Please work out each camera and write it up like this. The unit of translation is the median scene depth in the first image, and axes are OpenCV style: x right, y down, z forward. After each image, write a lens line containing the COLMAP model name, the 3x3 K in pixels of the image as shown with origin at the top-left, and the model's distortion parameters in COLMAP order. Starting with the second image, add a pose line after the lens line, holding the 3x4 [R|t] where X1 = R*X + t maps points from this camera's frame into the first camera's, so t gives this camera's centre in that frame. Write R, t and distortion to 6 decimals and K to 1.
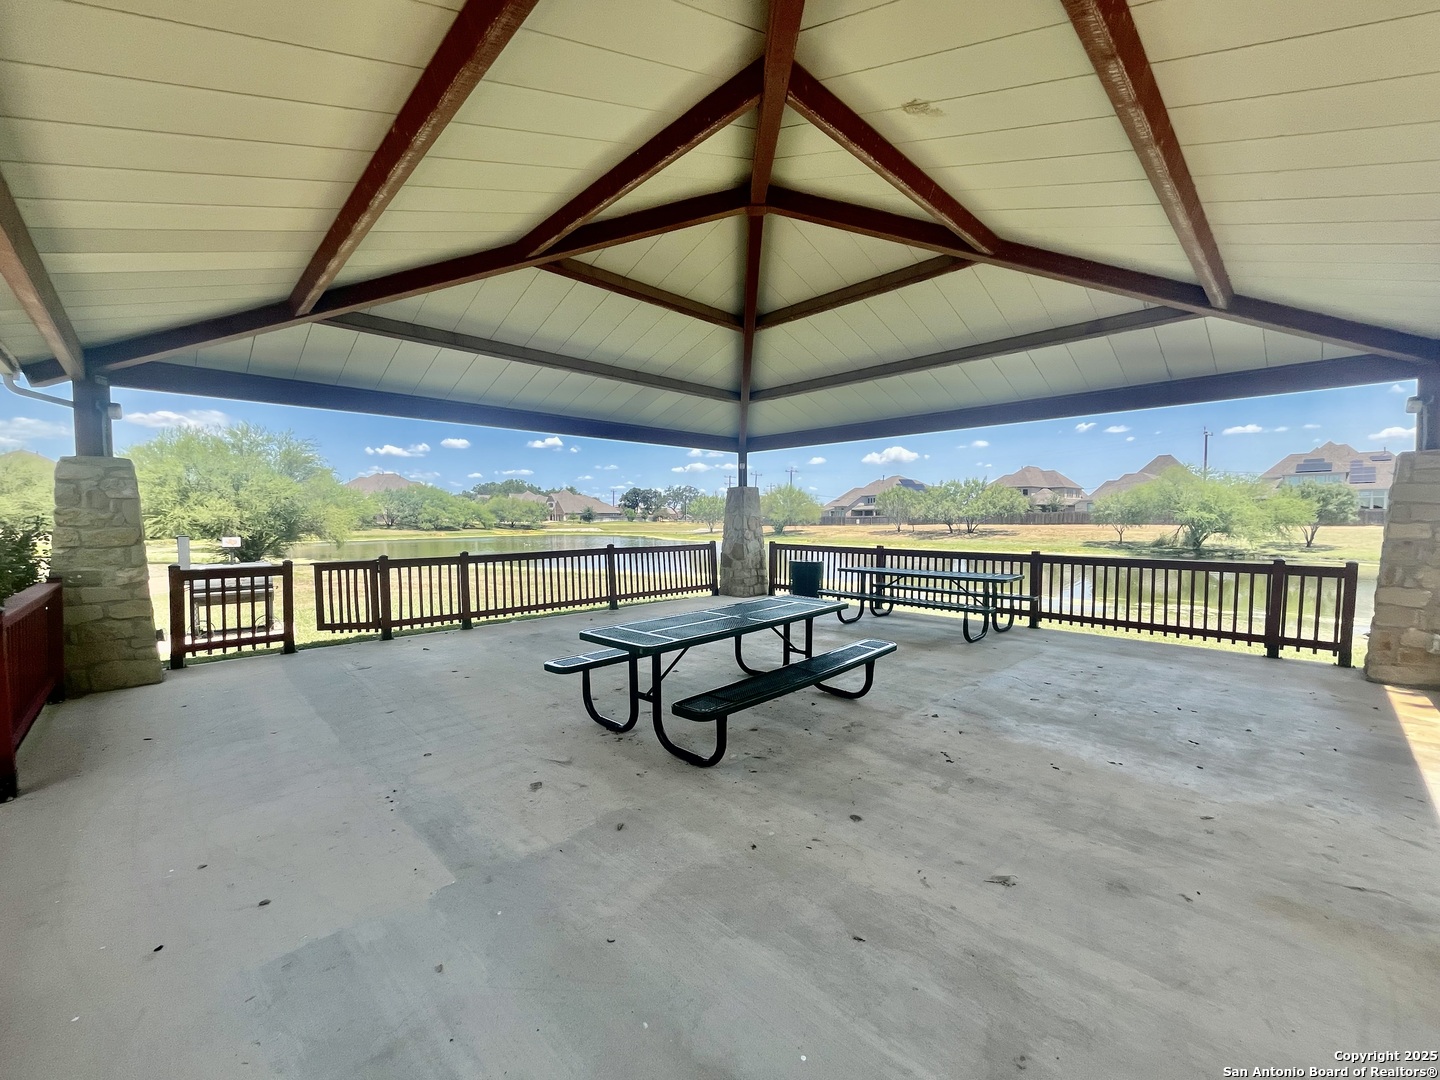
lens RADIAL K [[578.8, 0, 723.5], [0, 578.8, 540.2], [0, 0, 1]] dist [-0.004408, -0.000352]
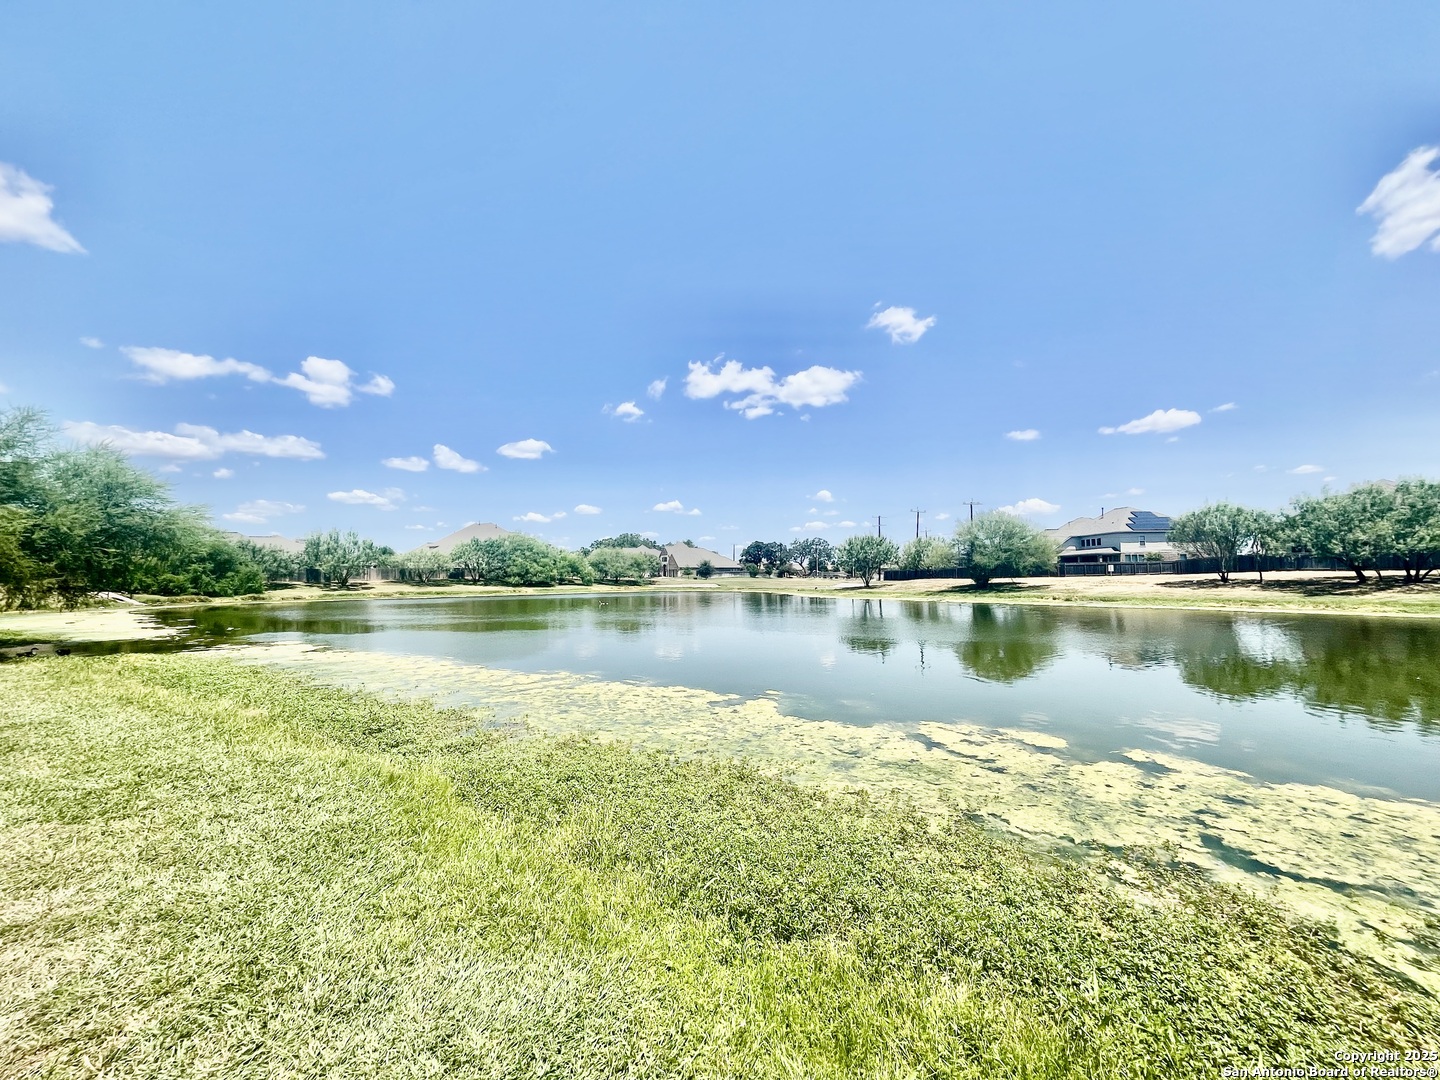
lens RADIAL K [[578.8, 0, 723.5], [0, 578.8, 540.2], [0, 0, 1]] dist [-0.004408, -0.000352]
pose [[0.978333, -0.019096, -0.206156, -0.044464], [-0.001996, 0.994821, -0.101620, 0.001557], [0.207029, 0.099830, 0.973228, 0.262335]]
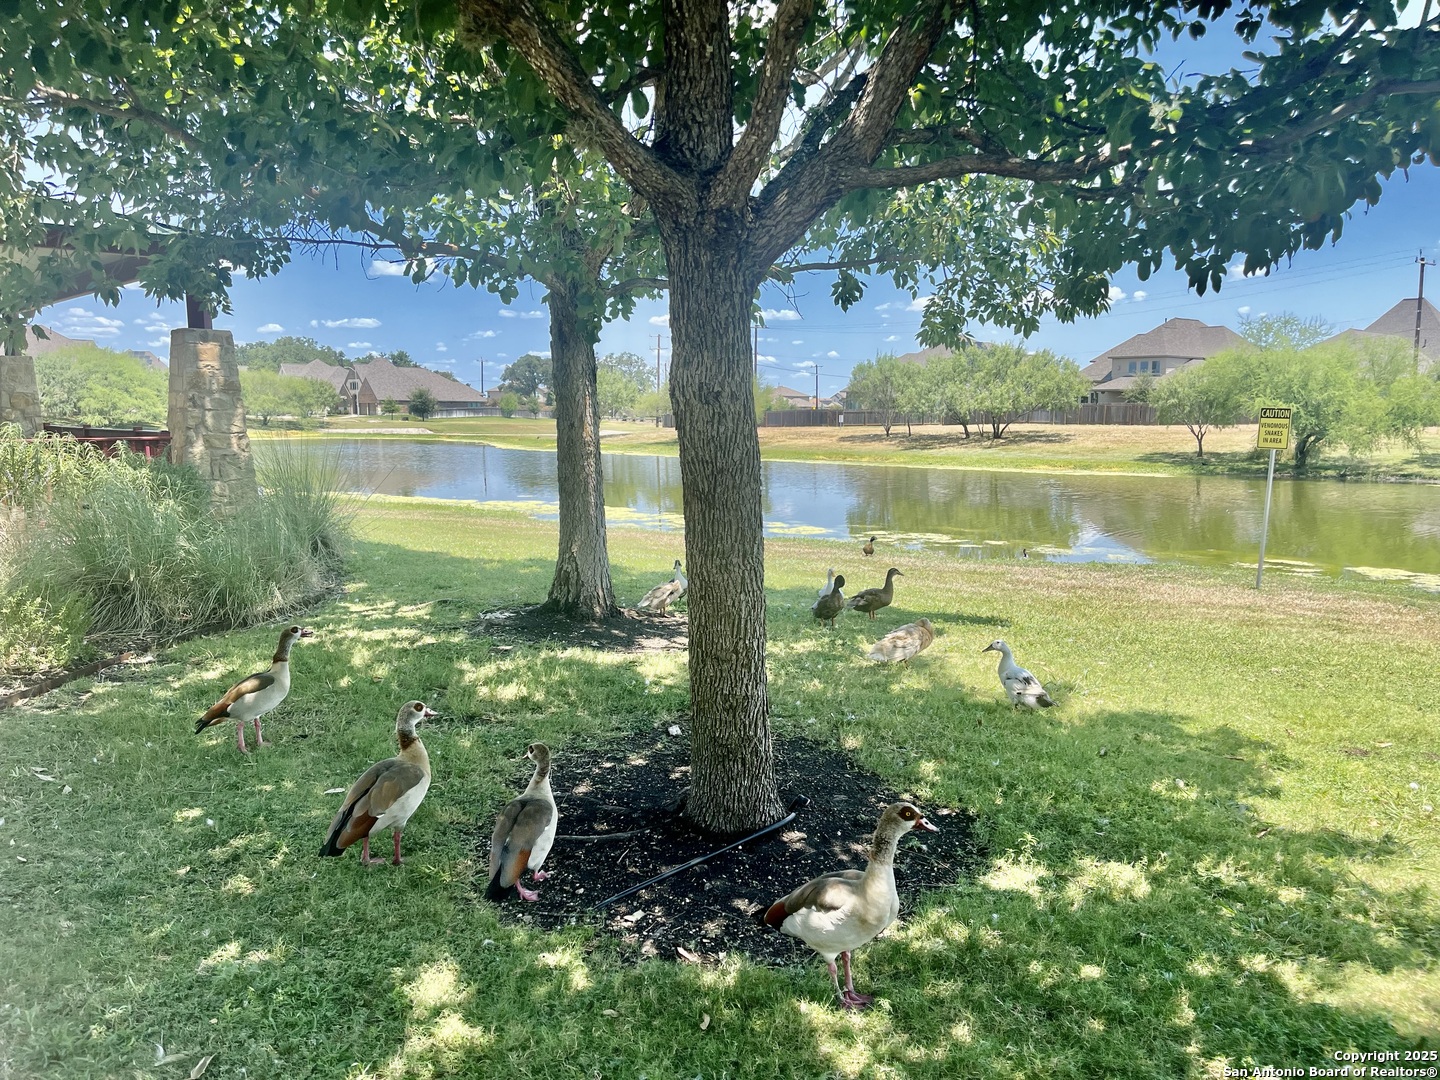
lens RADIAL K [[1093.4, 0, 720.0], [0, 1093.4, 540.0], [0, 0, 1]] dist [0.042728, -0.004123]
pose [[0.999773, 0.008676, -0.019473, 0.120978], [-0.007166, 0.997057, 0.076324, 0.004643], [0.020078, -0.076167, 0.996893, -0.062921]]
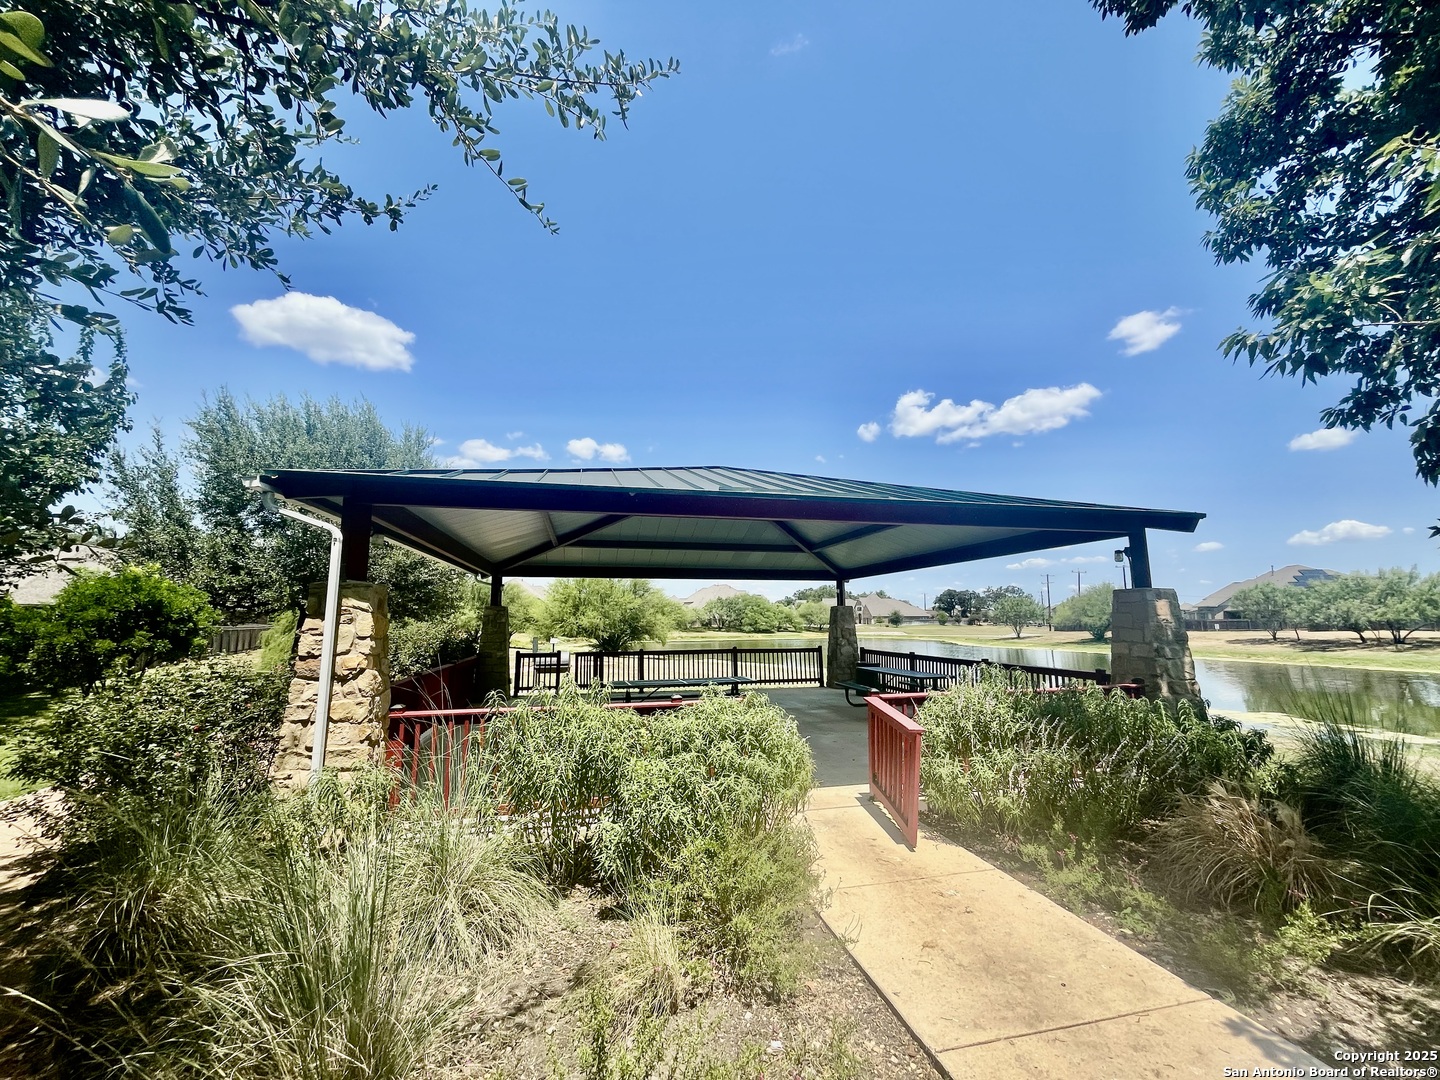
lens RADIAL K [[578.8, 0, 723.5], [0, 578.8, 540.2], [0, 0, 1]] dist [-0.004408, -0.000352]
pose [[0.856514, -0.071774, -0.511109, 0.057323], [-0.019249, 0.985152, -0.170601, -0.000778], [0.515765, 0.155961, 0.842415, -0.034600]]
